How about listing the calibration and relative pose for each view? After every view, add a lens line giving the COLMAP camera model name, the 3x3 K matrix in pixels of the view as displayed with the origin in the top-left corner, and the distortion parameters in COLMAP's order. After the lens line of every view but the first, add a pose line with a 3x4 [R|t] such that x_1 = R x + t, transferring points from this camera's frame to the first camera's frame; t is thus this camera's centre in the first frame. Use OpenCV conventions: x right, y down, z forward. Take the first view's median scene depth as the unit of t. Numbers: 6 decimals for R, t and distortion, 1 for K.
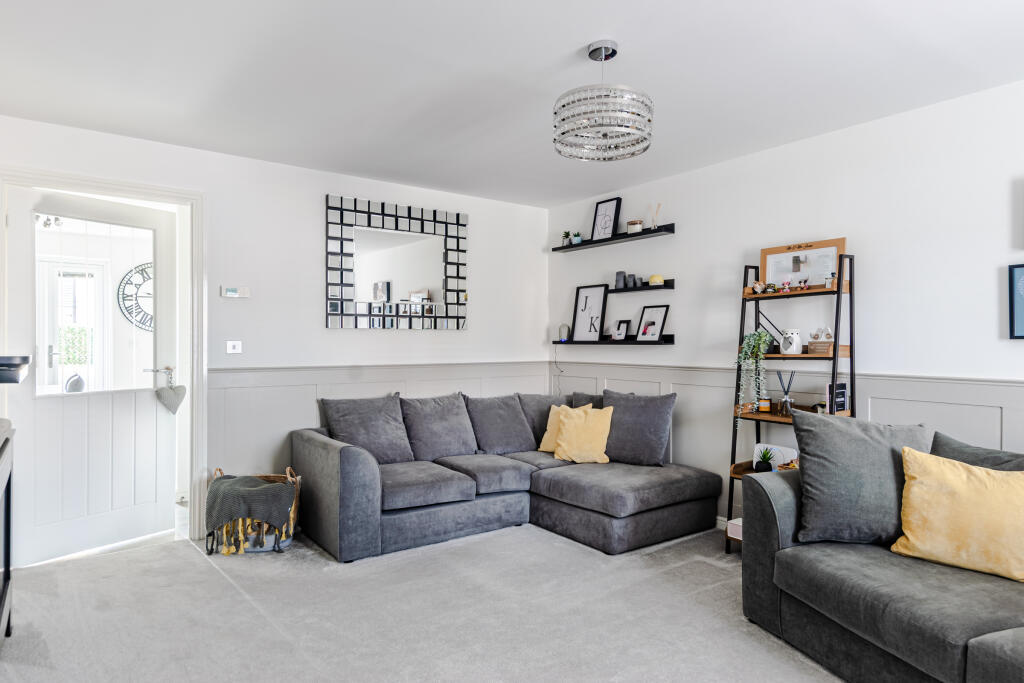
lens RADIAL K [[605.9, 0, 512.0], [0, 605.9, 341.5], [0, 0, 1]] dist [0.002986, -0.000813]
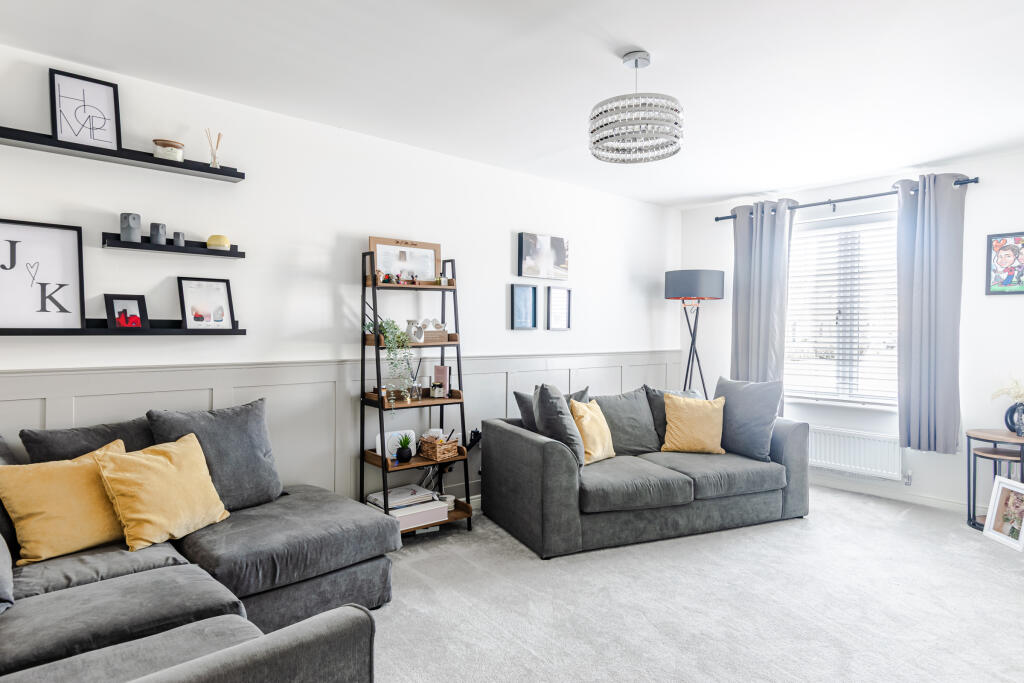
lens RADIAL K [[605.9, 0, 512.0], [0, 605.9, 341.5], [0, 0, 1]] dist [0.002986, -0.000813]
pose [[-0.107239, -0.023408, 0.993958, -0.546457], [-0.006862, 0.999716, 0.022803, -0.006014], [-0.994210, -0.004376, -0.107369, 0.815033]]
